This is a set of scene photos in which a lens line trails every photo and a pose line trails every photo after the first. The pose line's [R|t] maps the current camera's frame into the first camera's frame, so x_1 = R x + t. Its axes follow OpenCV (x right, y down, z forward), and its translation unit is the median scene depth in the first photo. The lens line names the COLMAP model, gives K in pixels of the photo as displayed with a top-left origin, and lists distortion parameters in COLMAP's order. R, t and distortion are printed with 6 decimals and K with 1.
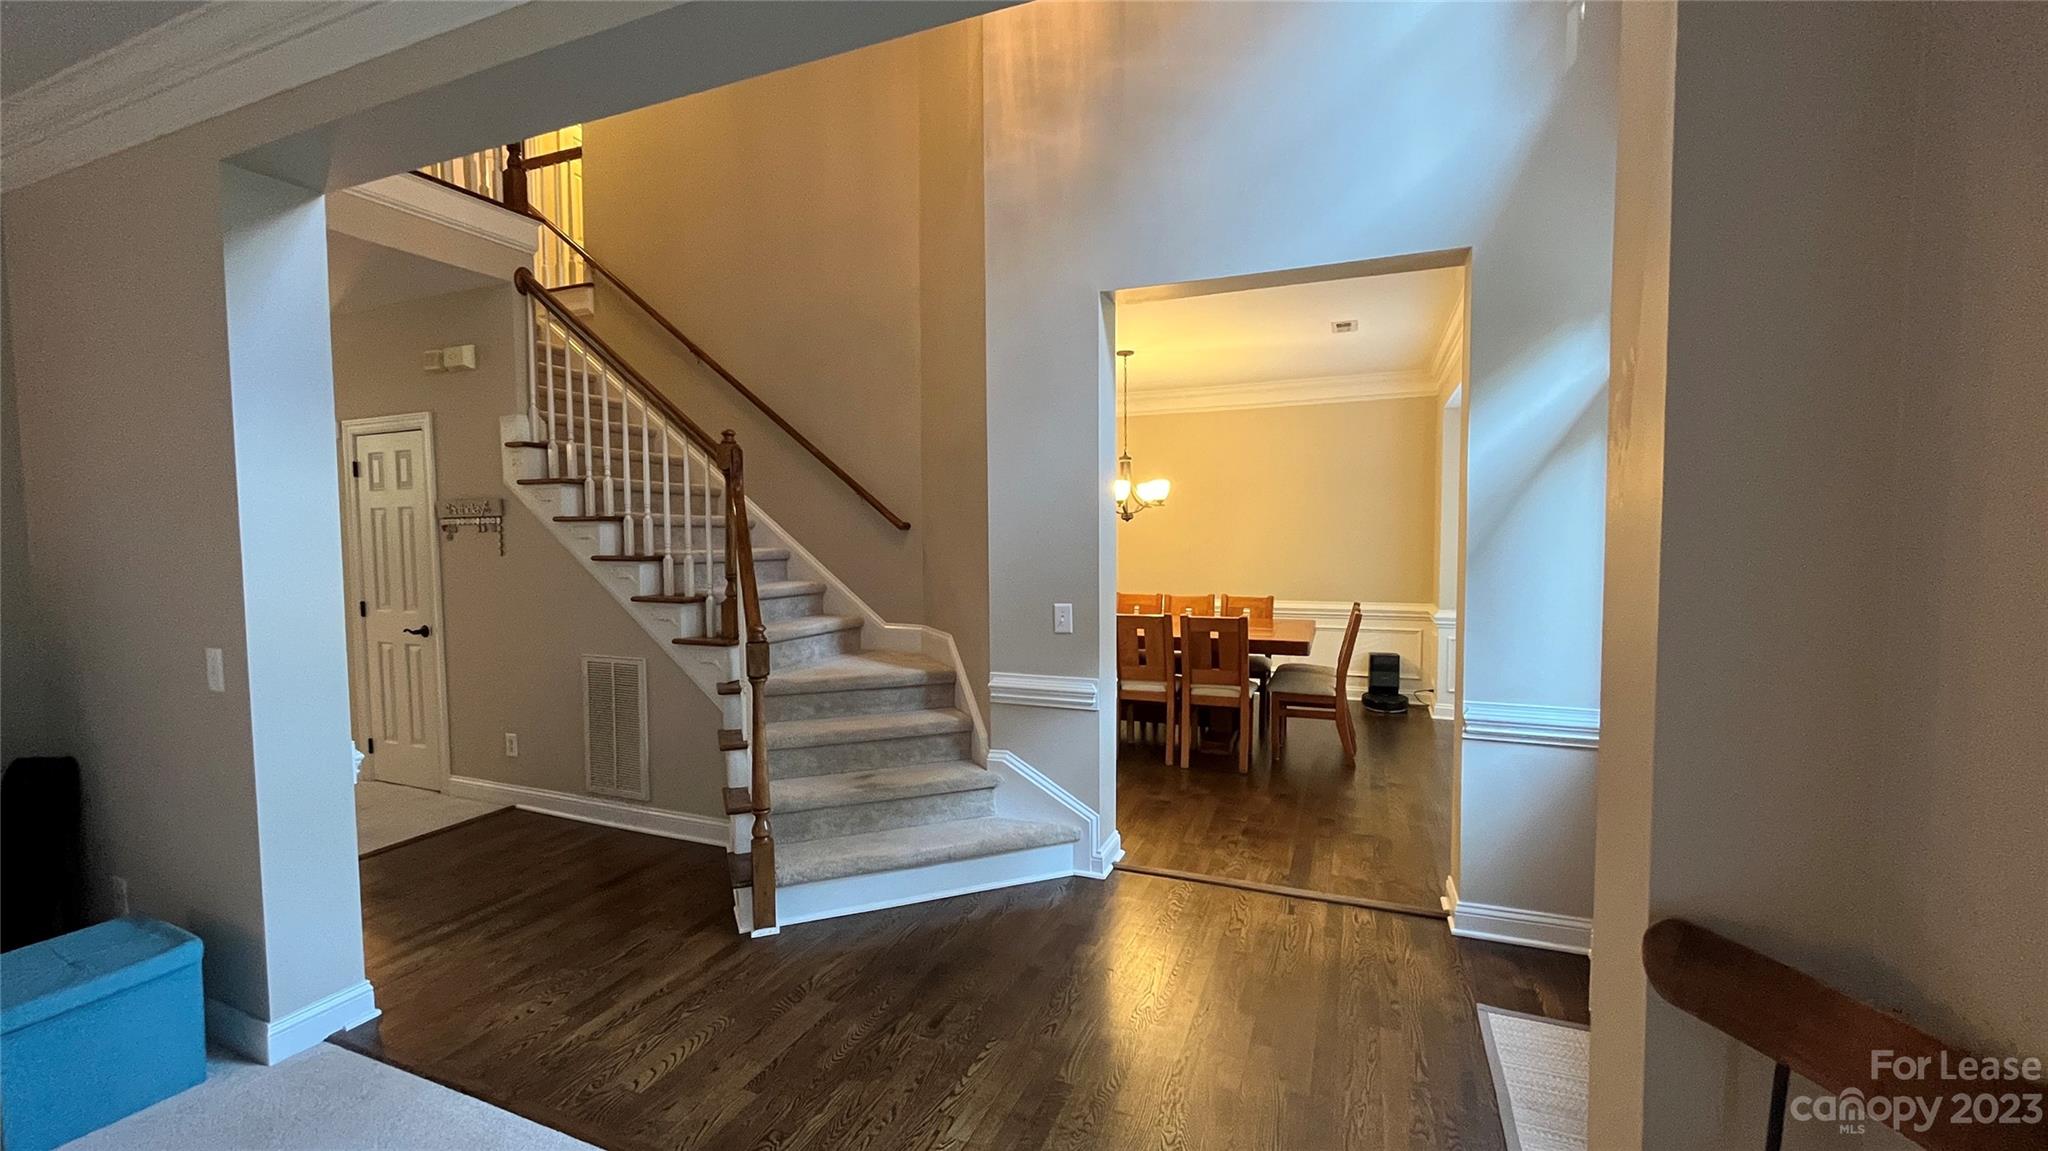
lens RADIAL K [[827.3, 0, 1020.2], [0, 827.3, 576.7], [0, 0, 1]] dist [-0.008629, -0.000107]
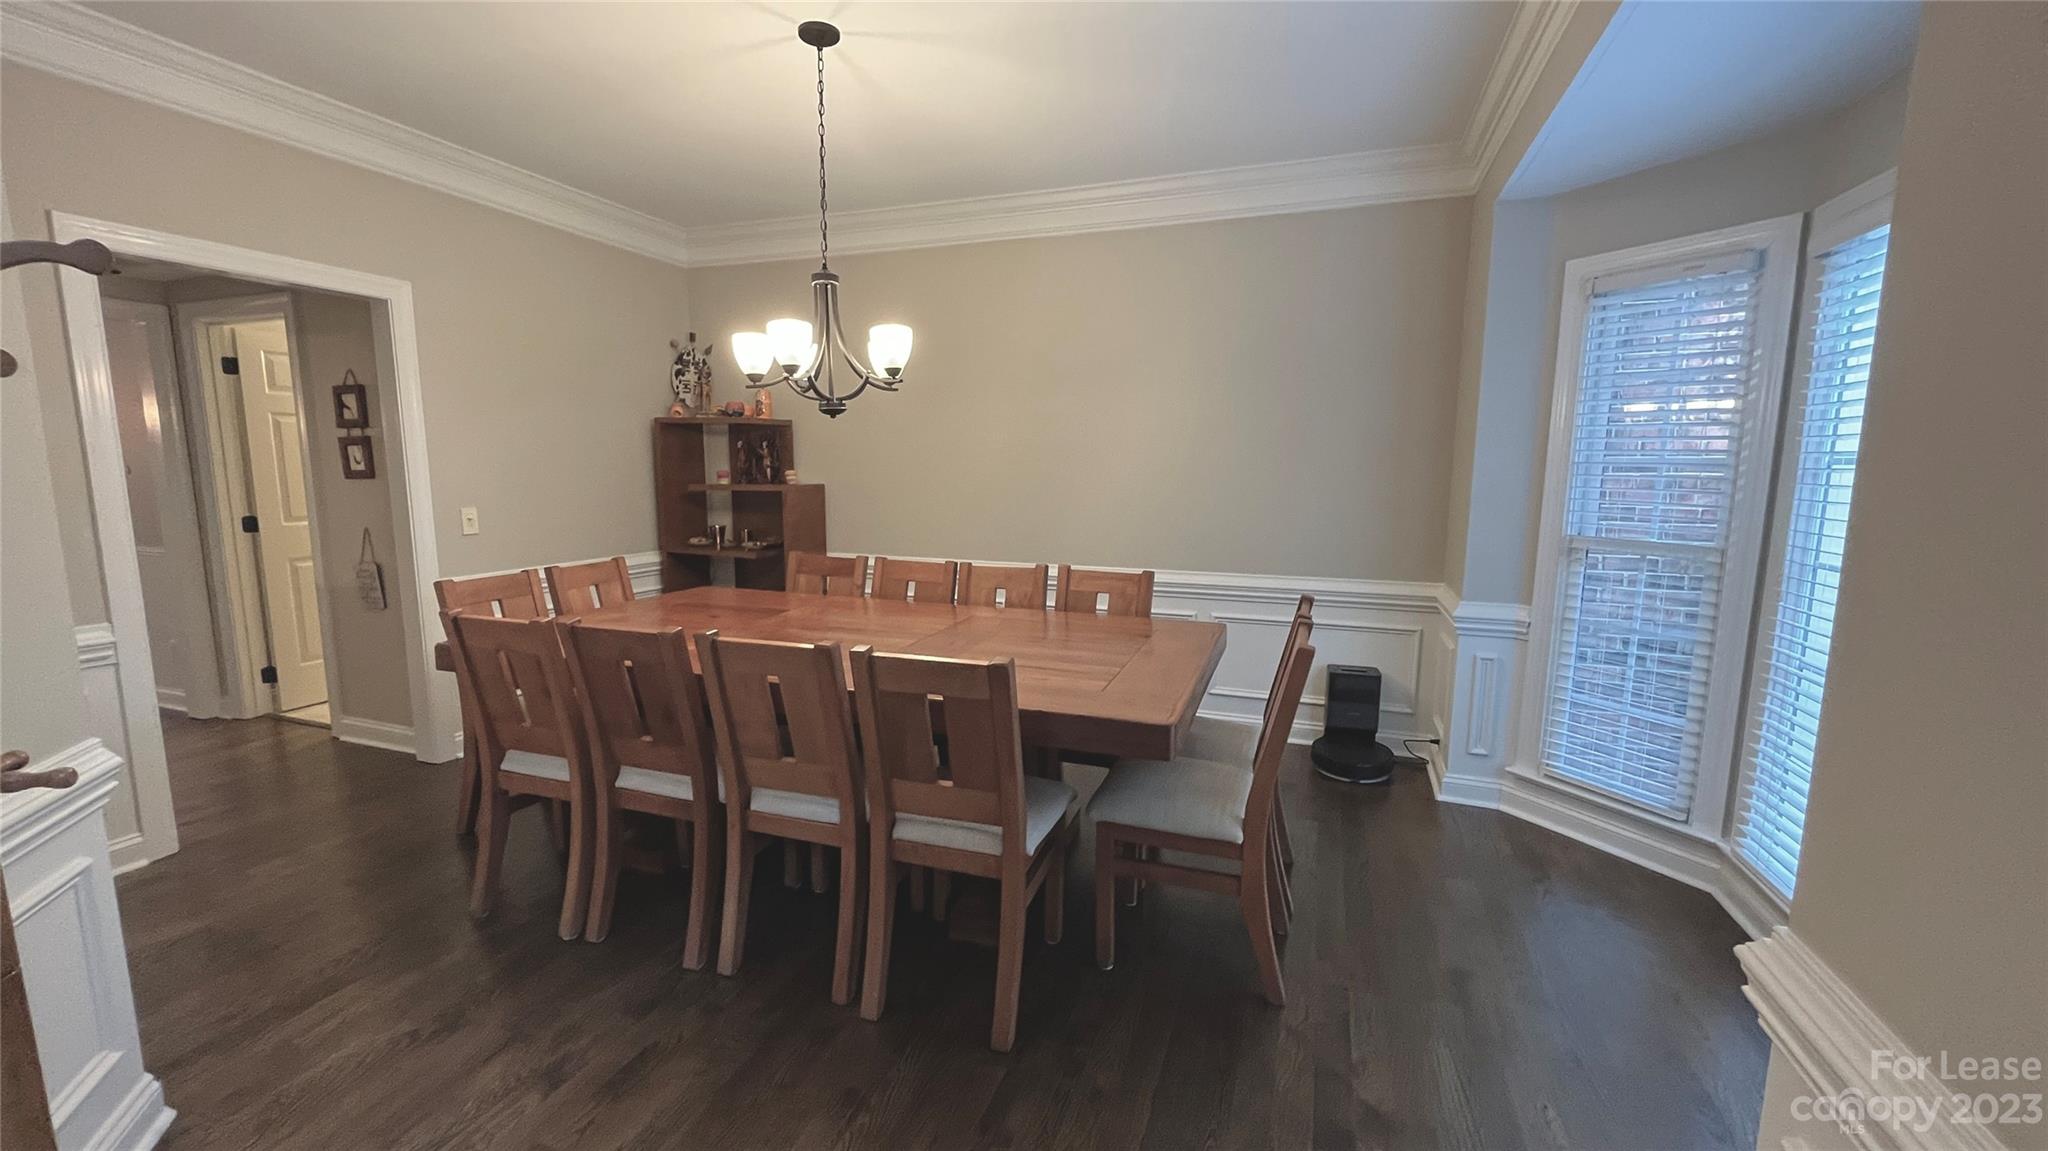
lens RADIAL K [[827.3, 0, 1024.5], [0, 827.3, 582.4], [0, 0, 1]] dist [-0.008629, -0.000107]
pose [[0.999033, 0.006498, 0.043487, 0.197454], [-0.010376, 0.995927, 0.089561, -0.015433], [-0.042728, -0.089925, 0.995032, 0.470184]]
